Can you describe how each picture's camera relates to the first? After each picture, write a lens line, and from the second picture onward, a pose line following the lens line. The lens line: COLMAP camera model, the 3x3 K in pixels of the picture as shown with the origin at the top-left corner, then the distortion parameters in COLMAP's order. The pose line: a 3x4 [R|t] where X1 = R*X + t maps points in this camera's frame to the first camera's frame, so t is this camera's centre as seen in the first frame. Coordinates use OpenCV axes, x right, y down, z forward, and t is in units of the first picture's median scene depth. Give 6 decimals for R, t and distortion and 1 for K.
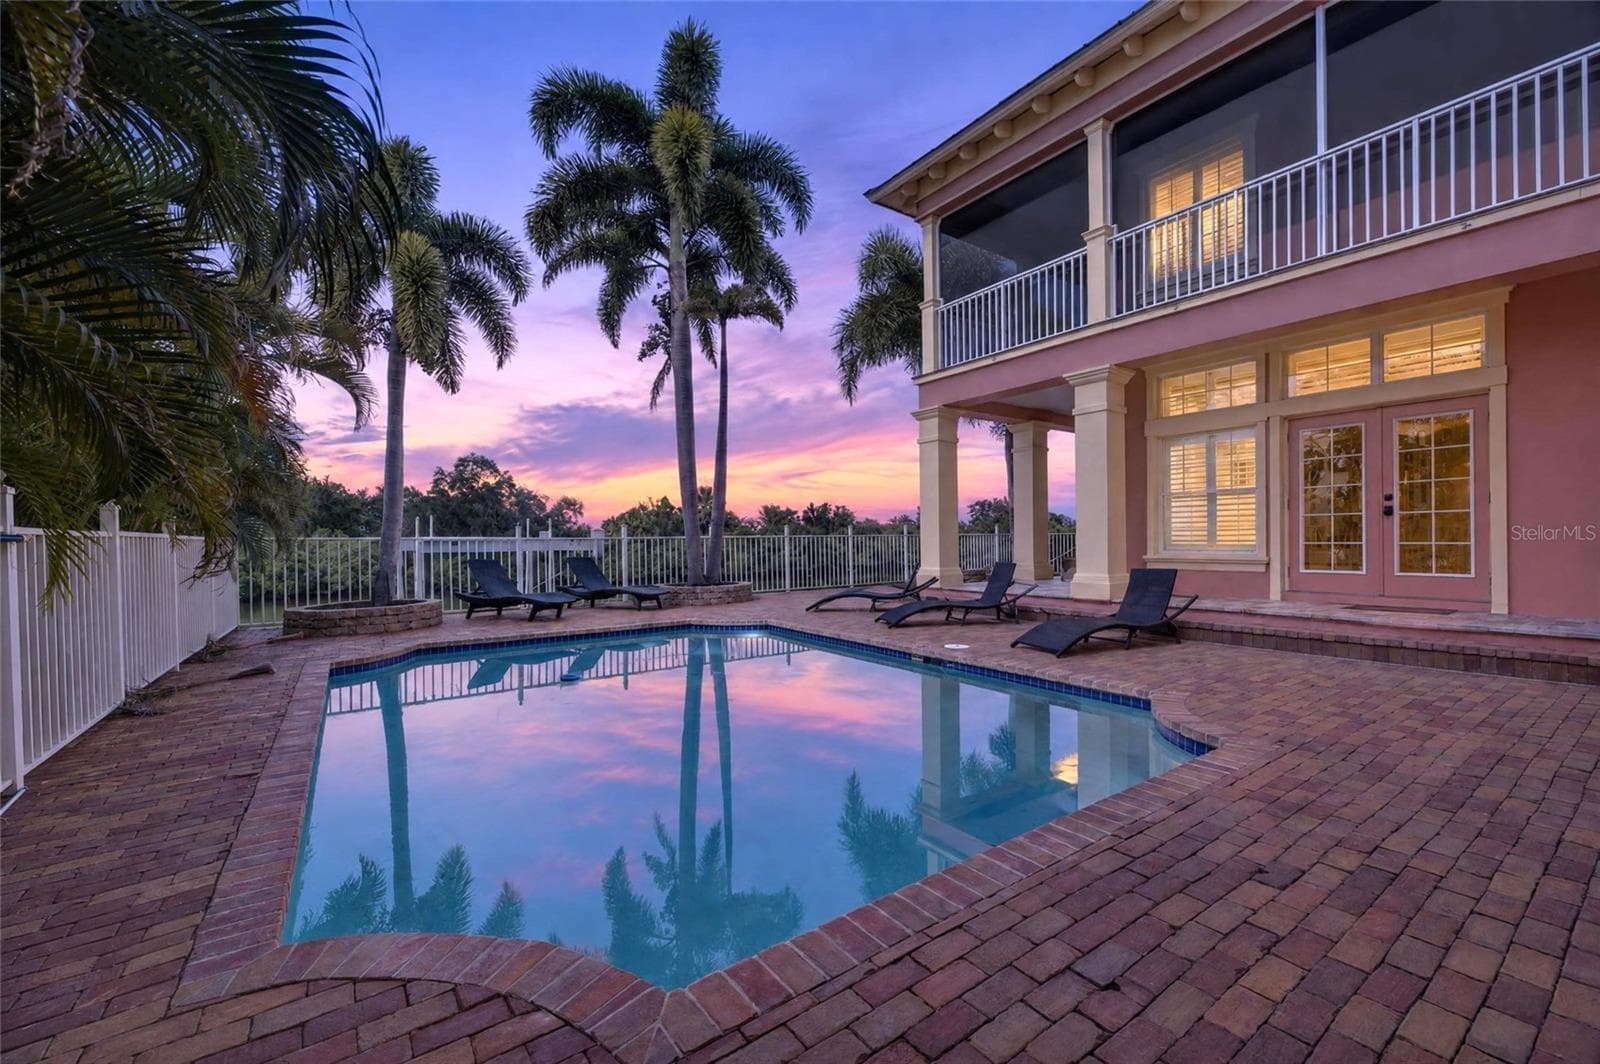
lens RADIAL K [[641.9, 0, 802.0], [0, 641.9, 538.9], [0, 0, 1]] dist [0.015207, -0.002273]
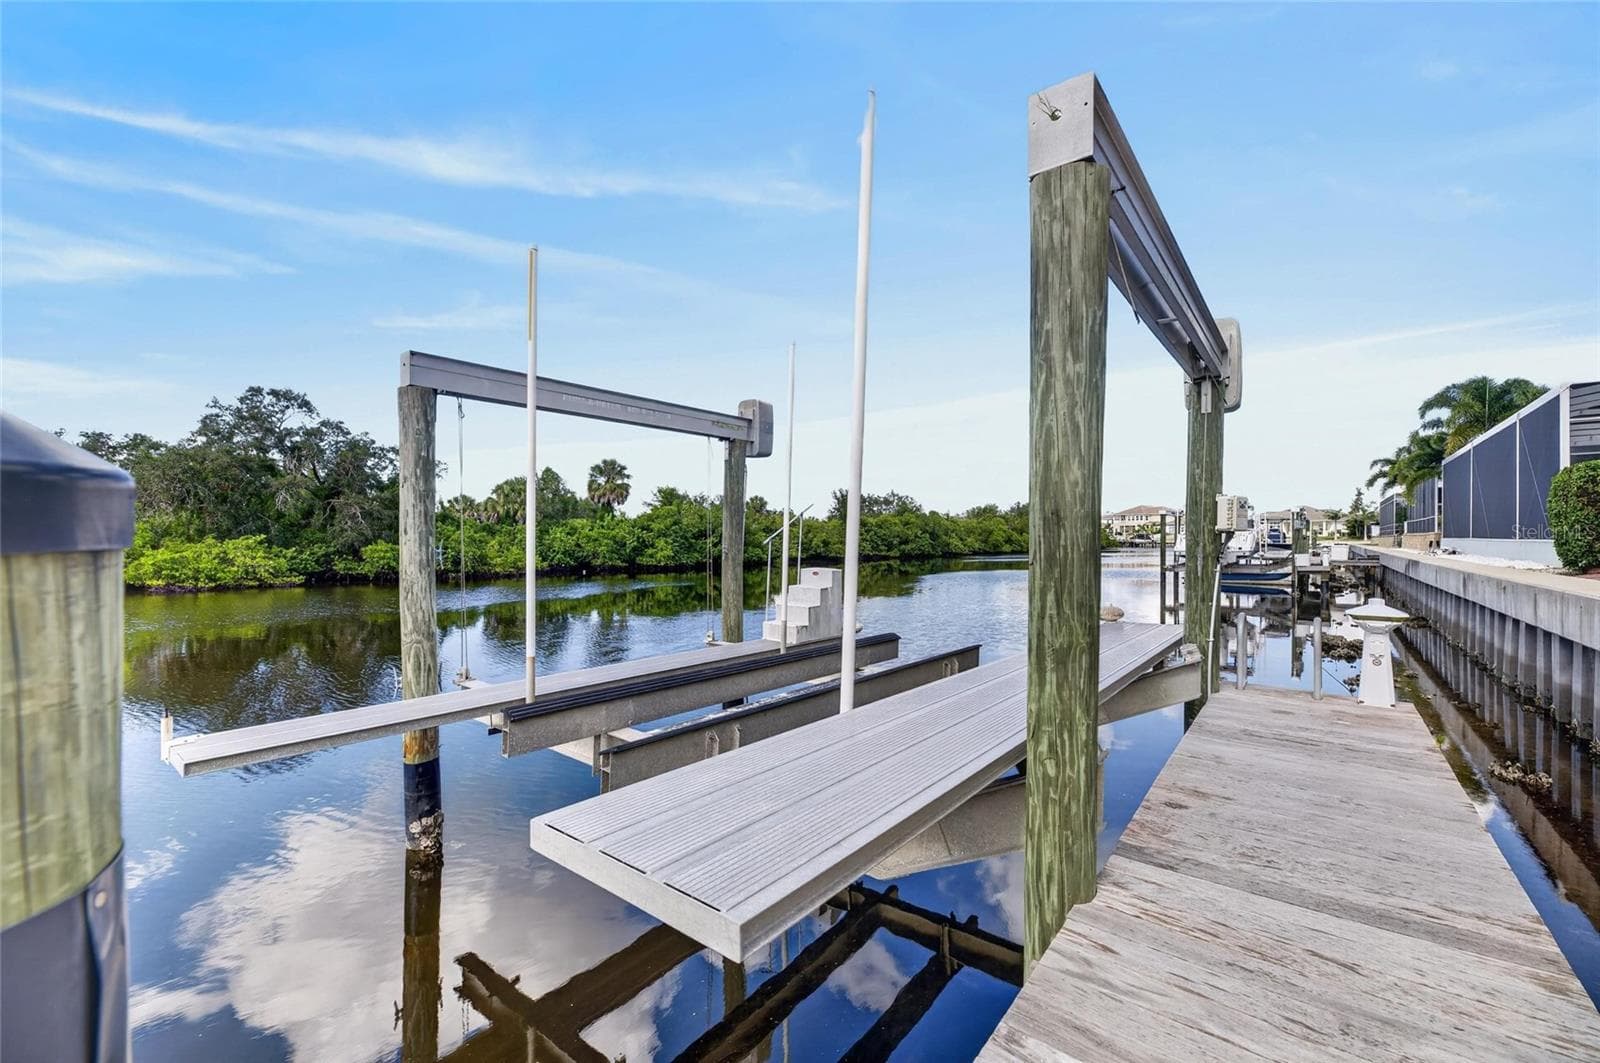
lens RADIAL K [[641.9, 0, 803.3], [0, 641.9, 545.5], [0, 0, 1]] dist [0.015207, -0.002273]
pose [[0.964838, 0.009427, 0.262675, -0.887978], [-0.011791, 0.999903, 0.007427, 0.150543], [-0.262580, -0.010263, 0.964856, 1.182068]]
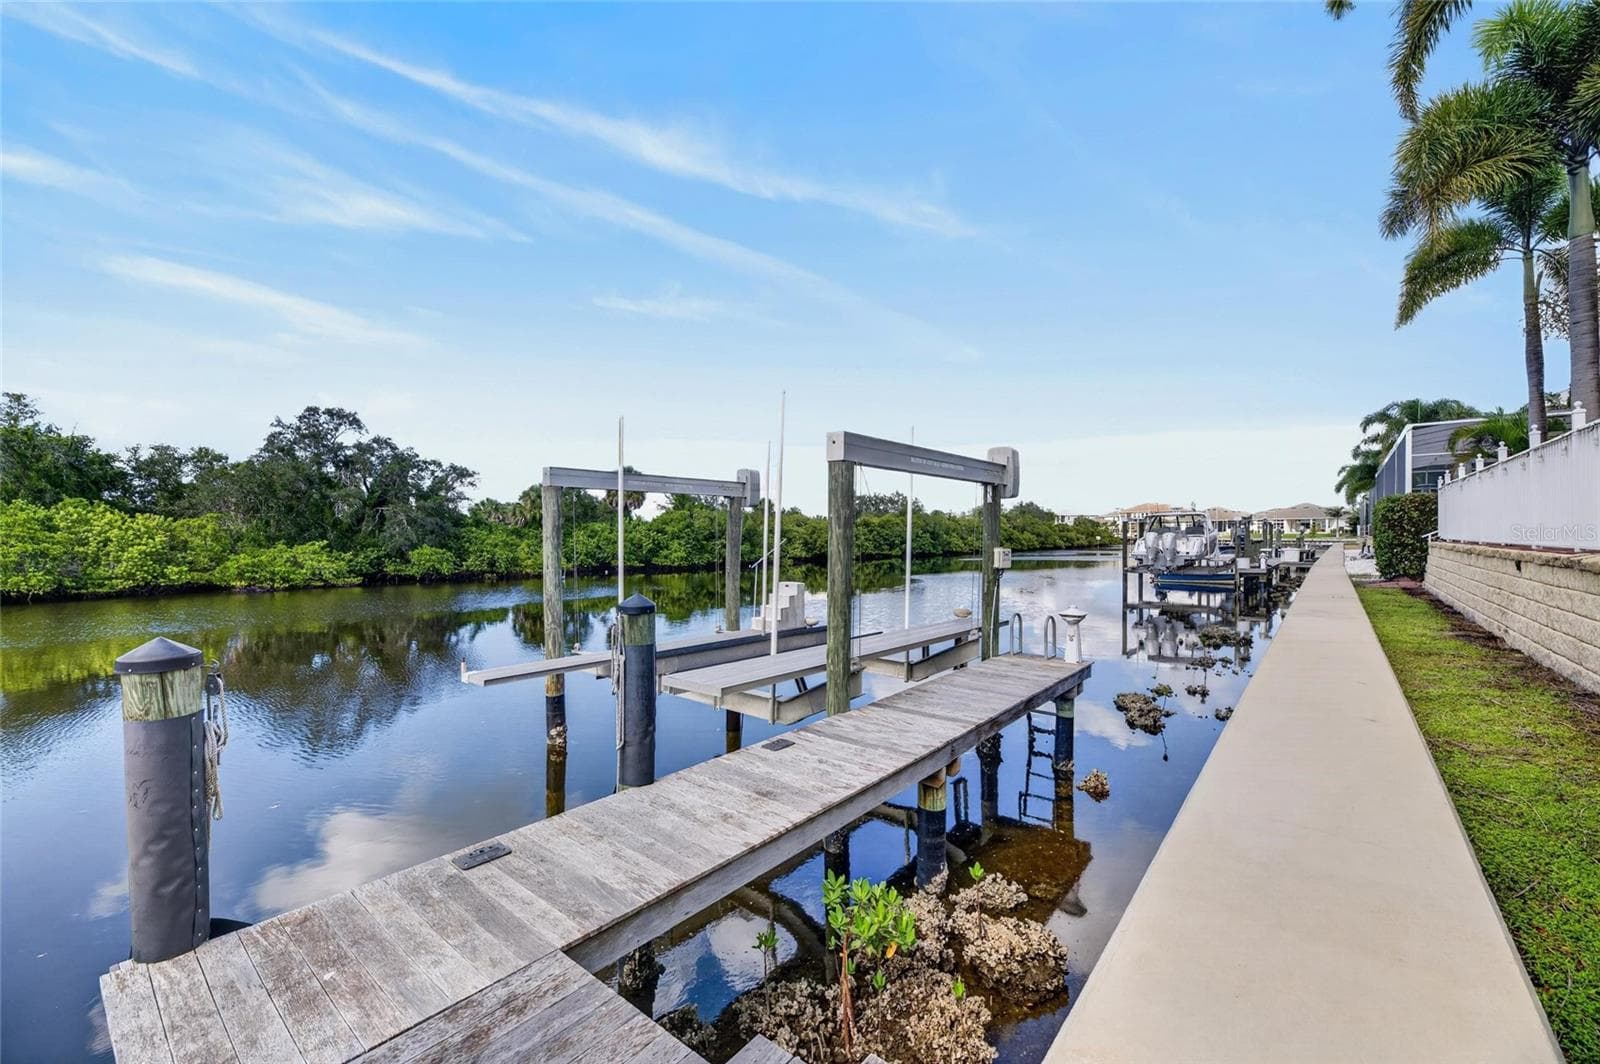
lens RADIAL K [[641.9, 0, 805.0], [0, 641.9, 539.3], [0, 0, 1]] dist [0.015207, -0.002273]
pose [[0.968280, 0.009097, 0.249702, -0.932101], [-0.010411, 0.999938, 0.003942, 0.100505], [-0.249650, -0.006417, 0.968315, 0.782385]]
